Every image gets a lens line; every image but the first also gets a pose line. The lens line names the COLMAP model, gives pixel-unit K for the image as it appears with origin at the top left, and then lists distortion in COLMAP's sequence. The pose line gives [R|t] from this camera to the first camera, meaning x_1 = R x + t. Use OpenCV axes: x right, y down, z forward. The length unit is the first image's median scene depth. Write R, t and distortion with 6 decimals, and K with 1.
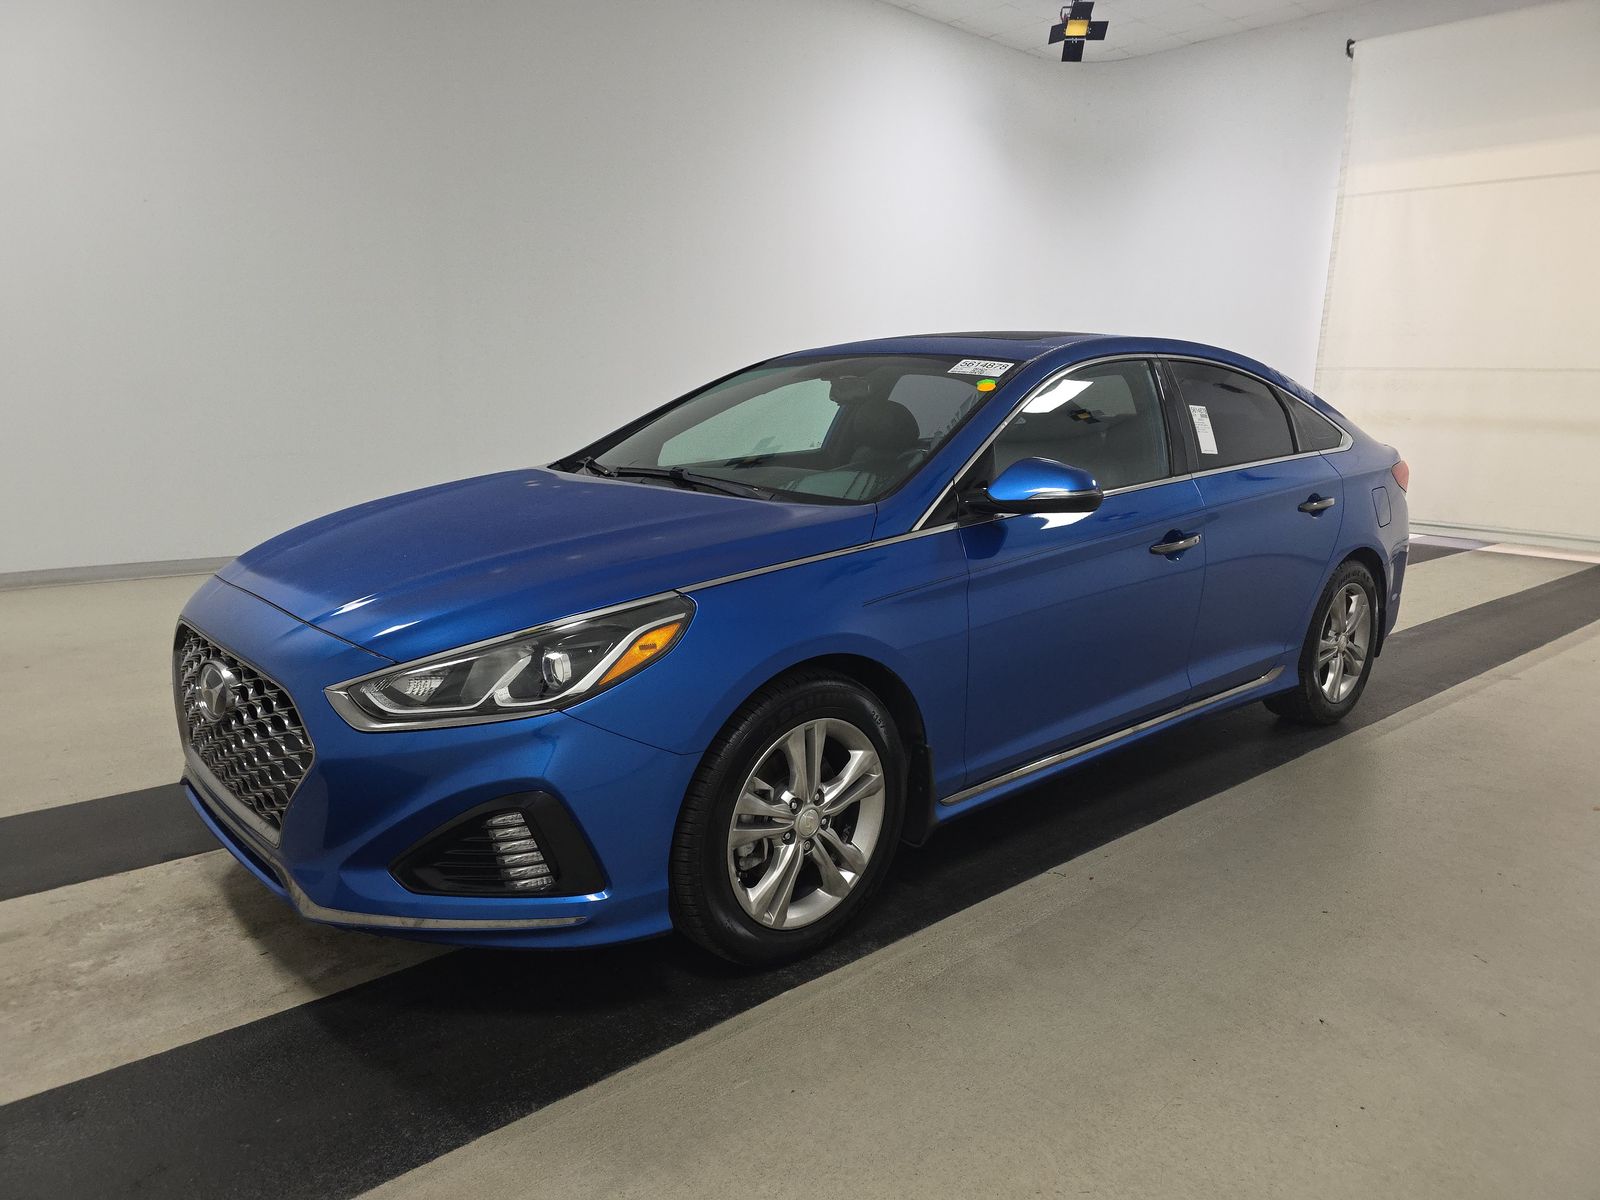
lens RADIAL K [[1094.5, 0, 800.0], [0, 1094.5, 600.0], [0, 0, 1]] dist [0.024393, -0.002076]
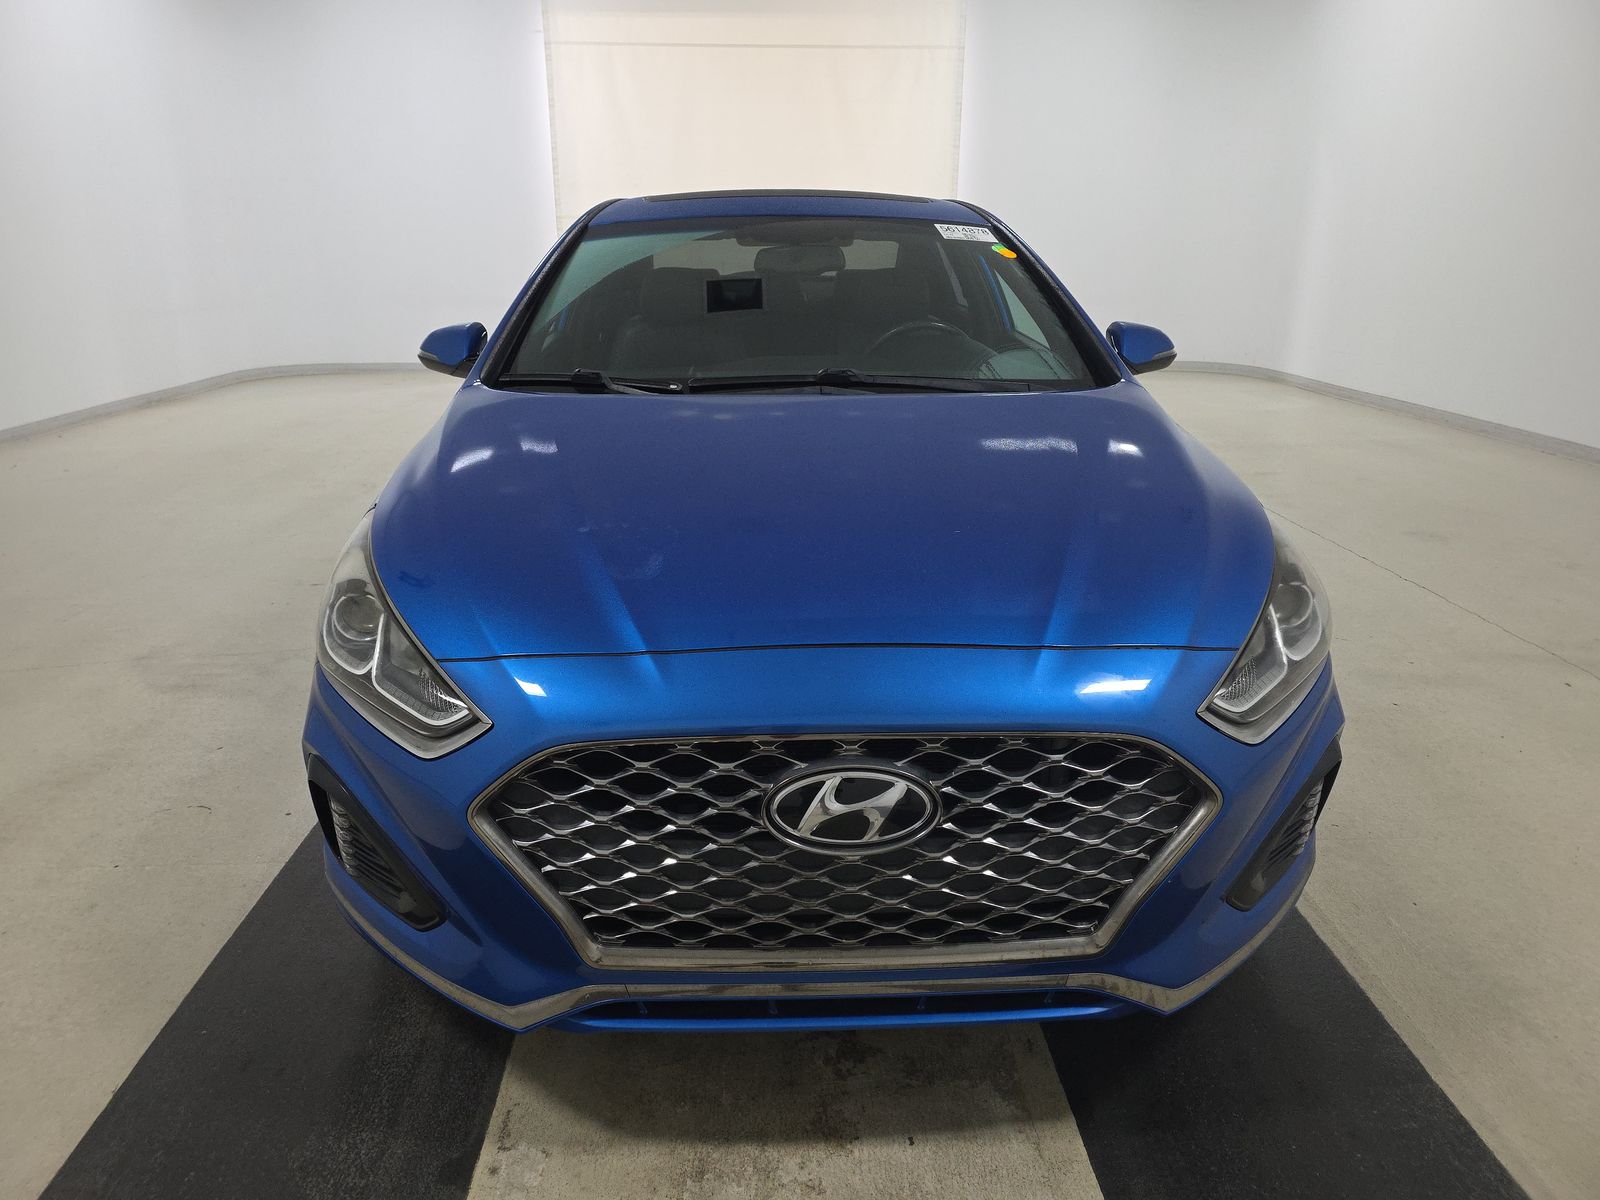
lens RADIAL K [[1094.5, 0, 800.0], [0, 1094.5, 600.0], [0, 0, 1]] dist [0.024393, -0.002076]
pose [[0.631059, -0.266732, 0.728436, -0.913400], [0.167050, 0.963722, 0.208168, -0.159069], [-0.757535, -0.009681, 0.652723, 0.583010]]
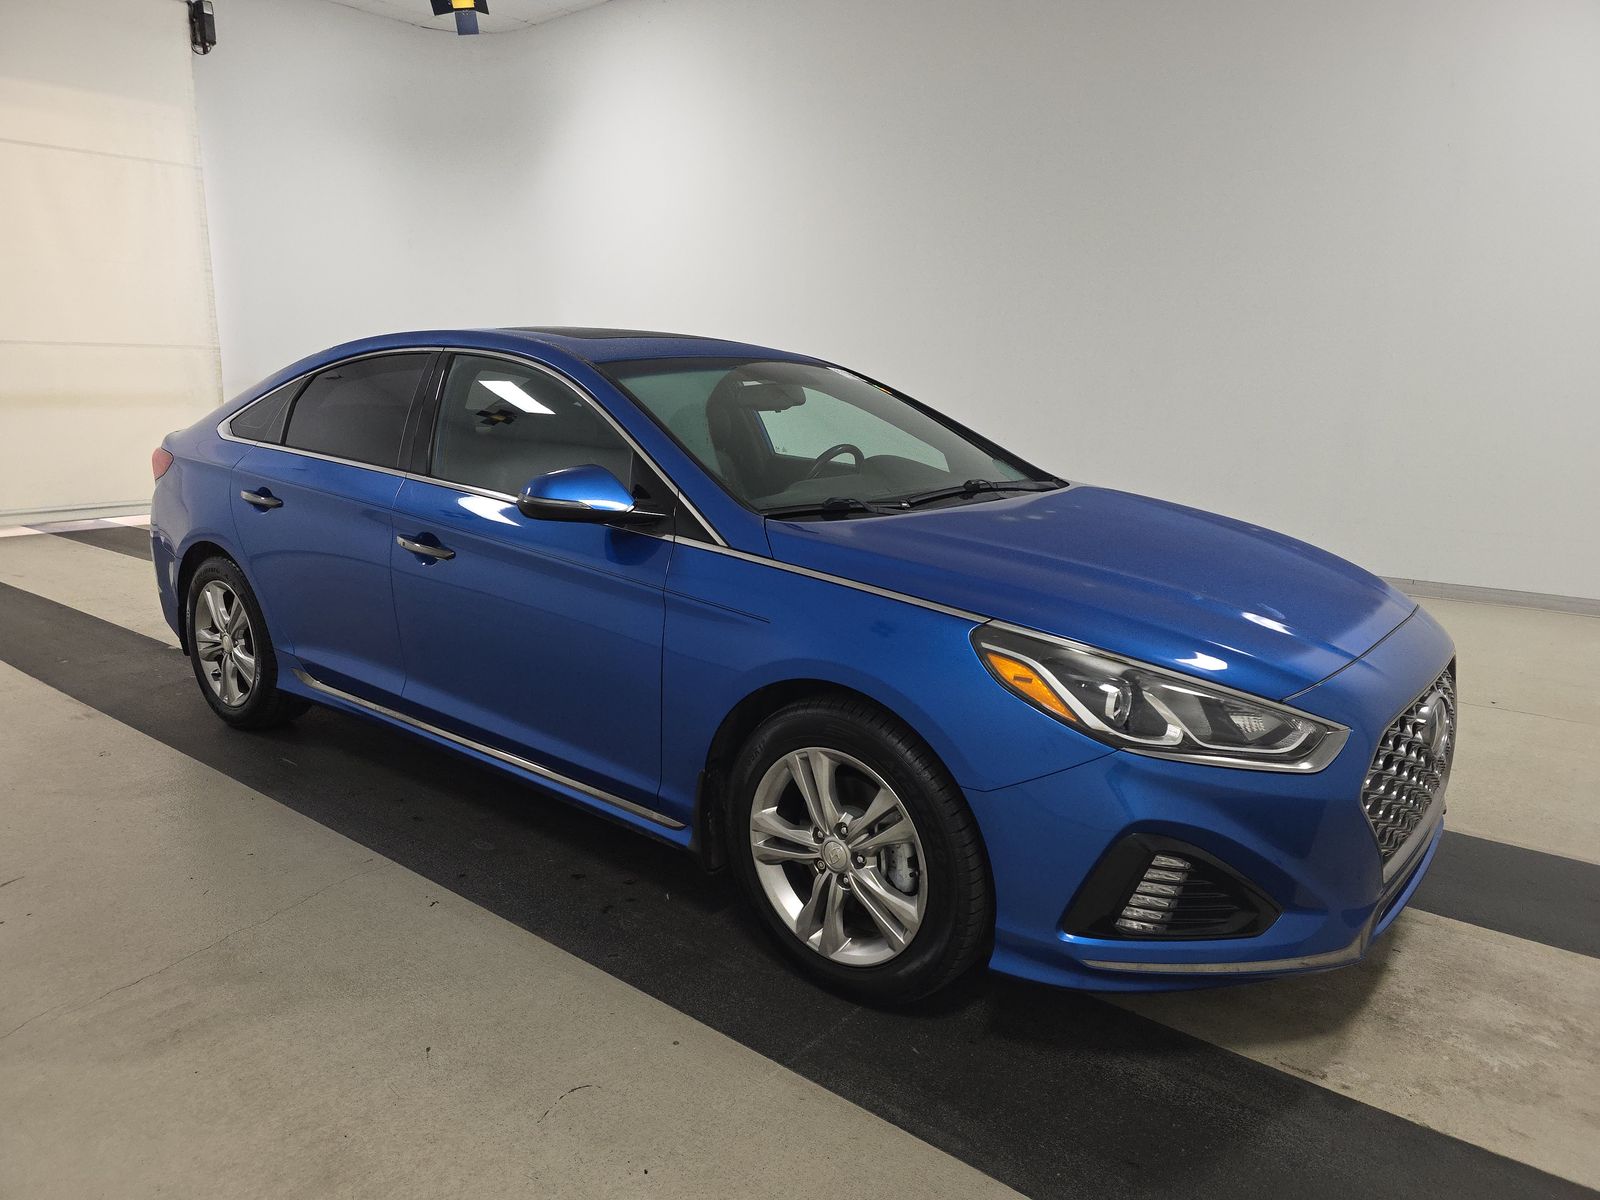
lens RADIAL K [[1094.5, 0, 800.0], [0, 1094.5, 600.0], [0, 0, 1]] dist [0.024393, -0.002076]
pose [[-0.168911, -0.229805, 0.958467, -1.291115], [0.187939, 0.947088, 0.260198, -0.374425], [-0.967548, 0.224083, -0.116784, 1.555814]]
